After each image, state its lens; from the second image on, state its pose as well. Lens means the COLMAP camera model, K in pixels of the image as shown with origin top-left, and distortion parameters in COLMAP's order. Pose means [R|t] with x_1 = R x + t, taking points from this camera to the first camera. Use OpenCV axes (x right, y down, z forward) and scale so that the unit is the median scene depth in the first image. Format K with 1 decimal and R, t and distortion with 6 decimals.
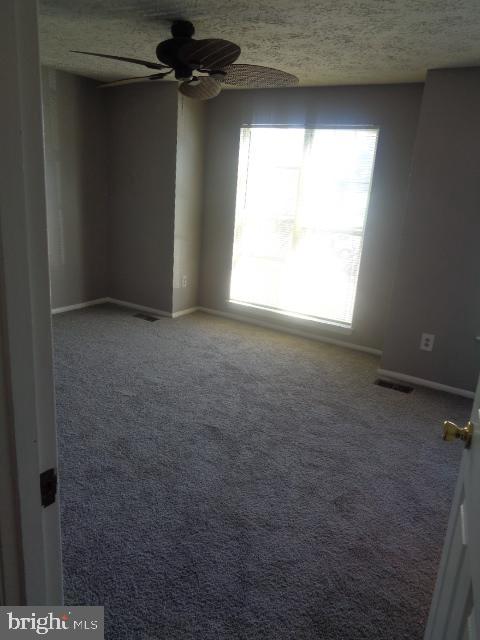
lens RADIAL K [[482.7, 0, 238.4], [0, 482.7, 319.7], [0, 0, 1]] dist [-0.000548, -0.001447]
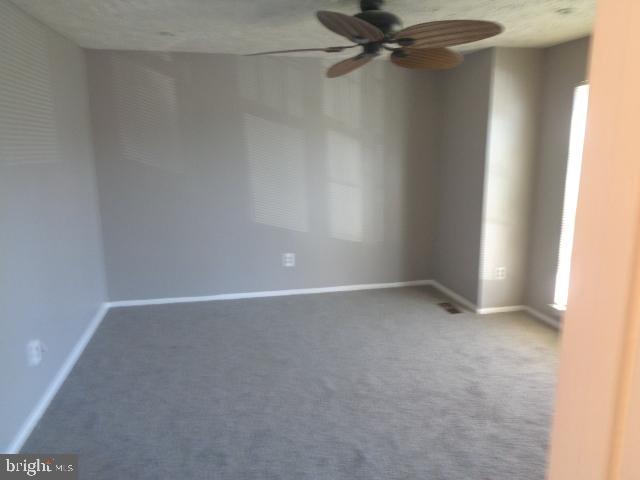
lens RADIAL K [[482.7, 0, 319.4], [0, 482.7, 239.8], [0, 0, 1]] dist [-0.000548, -0.001447]
pose [[0.684827, 0.070970, -0.725242, 0.279331], [-0.145093, 0.988598, -0.040266, -0.058118], [0.714115, 0.132802, 0.687316, 0.198237]]
